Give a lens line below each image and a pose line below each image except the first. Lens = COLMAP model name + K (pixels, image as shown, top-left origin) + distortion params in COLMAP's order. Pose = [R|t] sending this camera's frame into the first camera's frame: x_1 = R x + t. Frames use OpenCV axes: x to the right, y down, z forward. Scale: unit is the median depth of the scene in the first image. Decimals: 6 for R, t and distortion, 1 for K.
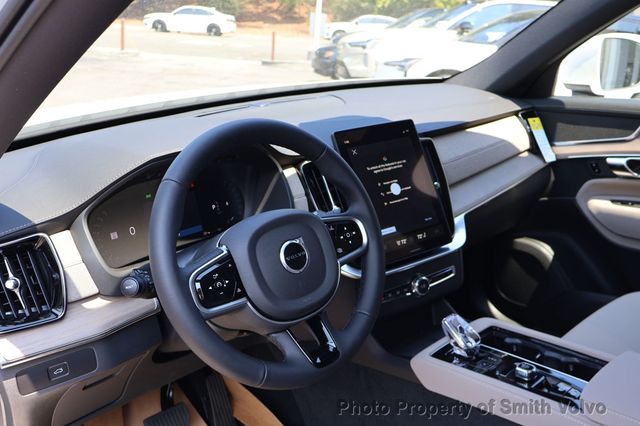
lens RADIAL K [[610.2, 0, 322.2], [0, 610.2, 225.7], [0, 0, 1]] dist [0.014159, 0.000000]
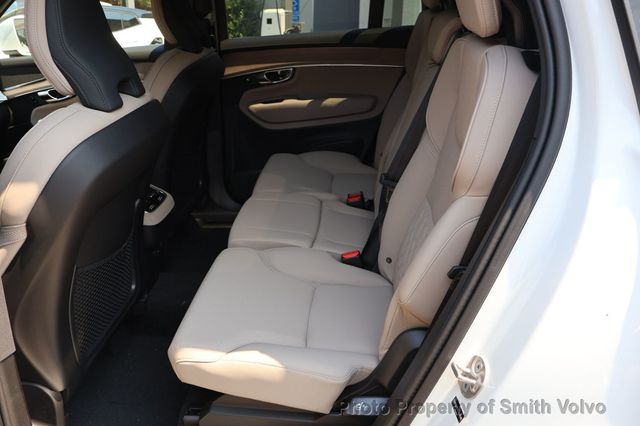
lens RADIAL K [[548.4, 0, 324.0], [0, 548.4, 216.7], [0, 0, 1]] dist [0.027997, -0.016089]
pose [[0.754105, -0.286504, 0.590966, 0.077594], [0.268219, 0.955719, 0.121076, 0.237943], [-0.599487, 0.067204, 0.797558, -0.624645]]
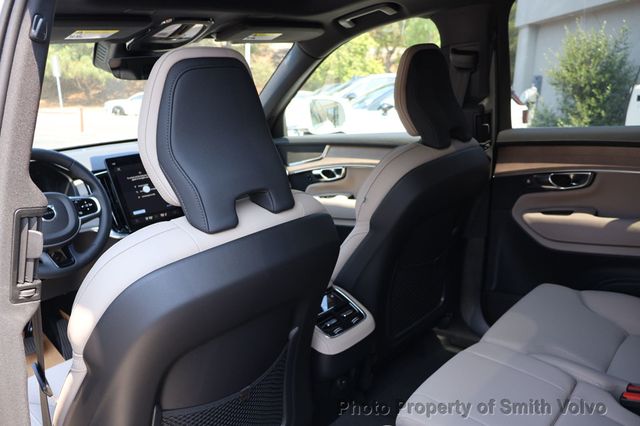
lens RADIAL K [[548.4, 0, 315.8], [0, 548.4, 216.6], [0, 0, 1]] dist [0.027997, -0.016089]
pose [[0.996032, -0.071542, 0.052936, 0.395077], [0.076865, 0.991338, -0.106496, 0.171877], [-0.044859, 0.110143, 0.992903, -0.452786]]
